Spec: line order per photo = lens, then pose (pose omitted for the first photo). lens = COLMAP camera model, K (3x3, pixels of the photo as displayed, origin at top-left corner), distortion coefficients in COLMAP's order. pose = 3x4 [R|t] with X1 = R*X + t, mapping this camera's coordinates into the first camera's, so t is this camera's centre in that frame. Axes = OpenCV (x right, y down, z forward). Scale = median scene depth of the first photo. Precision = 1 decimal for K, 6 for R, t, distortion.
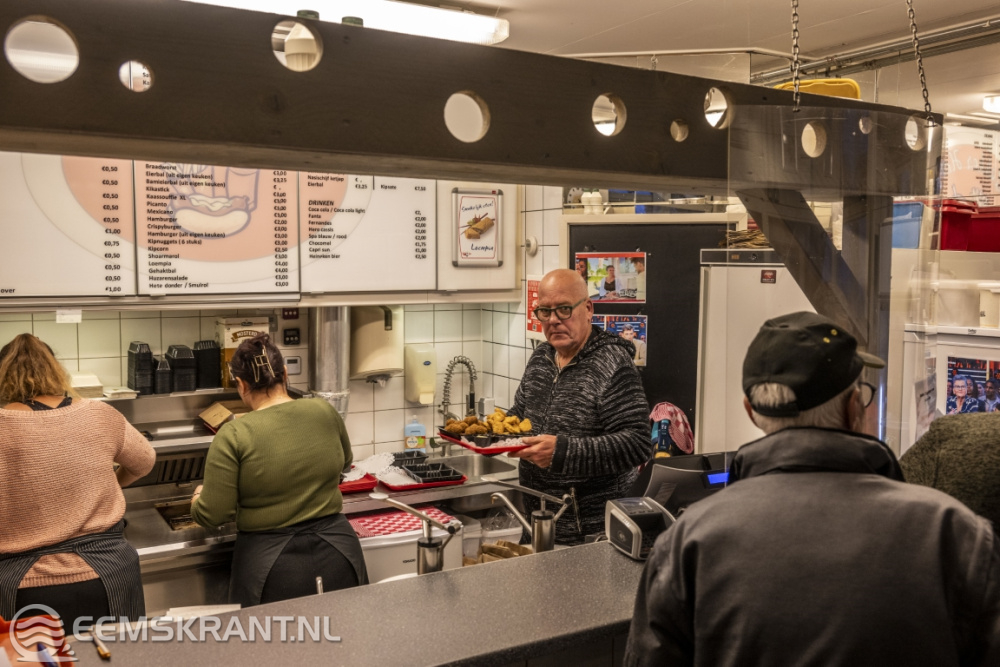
lens RADIAL K [[888.6, 0, 500.6], [0, 888.6, 333.3], [0, 0, 1]] dist [0.007866, 0.029374]
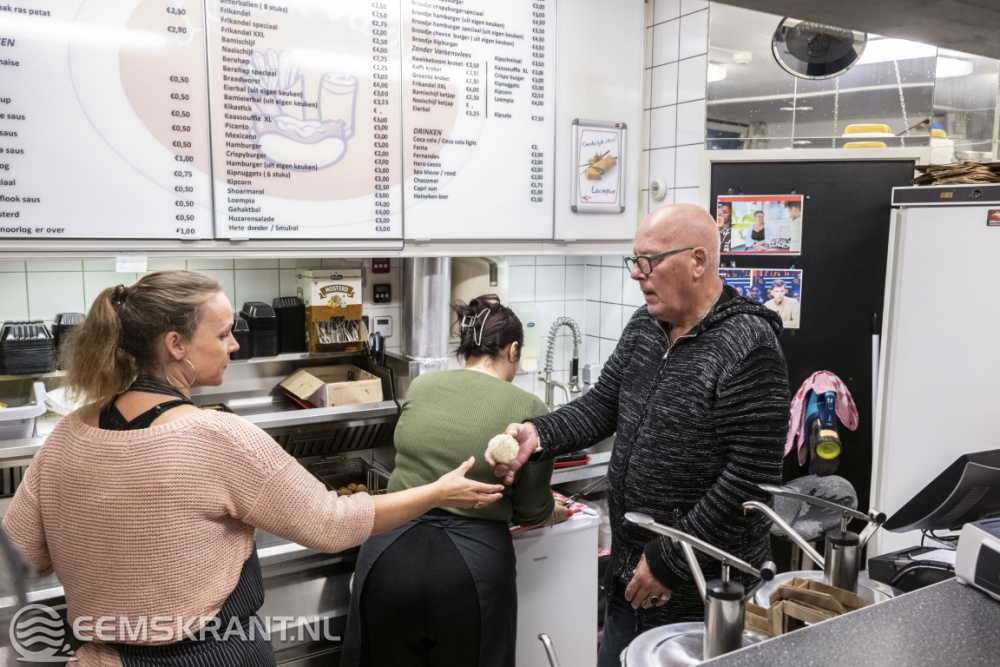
lens RADIAL K [[819.9, 0, 499.6], [0, 819.9, 333.3], [0, 0, 1]] dist [0.032039, 0.010155]
pose [[0.999874, 0.003280, 0.015538, -0.142546], [-0.003923, 0.999128, 0.041570, 0.009726], [-0.015388, -0.041626, 0.999015, 0.216072]]
